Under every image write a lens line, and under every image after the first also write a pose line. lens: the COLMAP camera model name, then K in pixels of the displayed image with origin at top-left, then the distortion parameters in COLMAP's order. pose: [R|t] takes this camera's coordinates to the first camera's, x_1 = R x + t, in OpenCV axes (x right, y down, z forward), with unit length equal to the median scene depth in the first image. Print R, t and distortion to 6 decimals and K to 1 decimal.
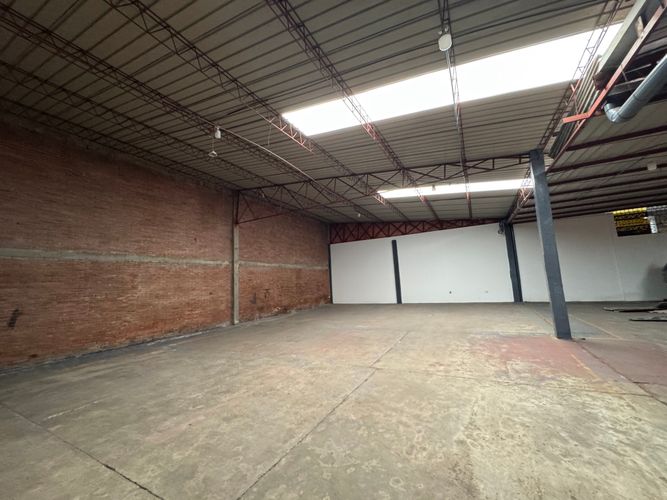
lens RADIAL K [[266.4, 0, 331.5], [0, 266.4, 248.7], [0, 0, 1]] dist [-0.010383, -0.000180]
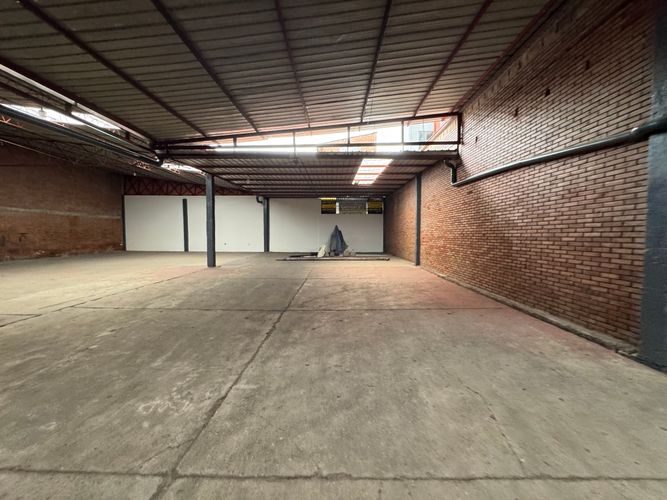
lens RADIAL K [[266.4, 0, 334.6], [0, 266.4, 248.6], [0, 0, 1]] dist [-0.010383, -0.000180]
pose [[0.884390, 0.031713, 0.465671, 0.308578], [-0.109174, 0.984068, 0.140323, -0.057819], [-0.453802, -0.174940, 0.873762, -0.402443]]
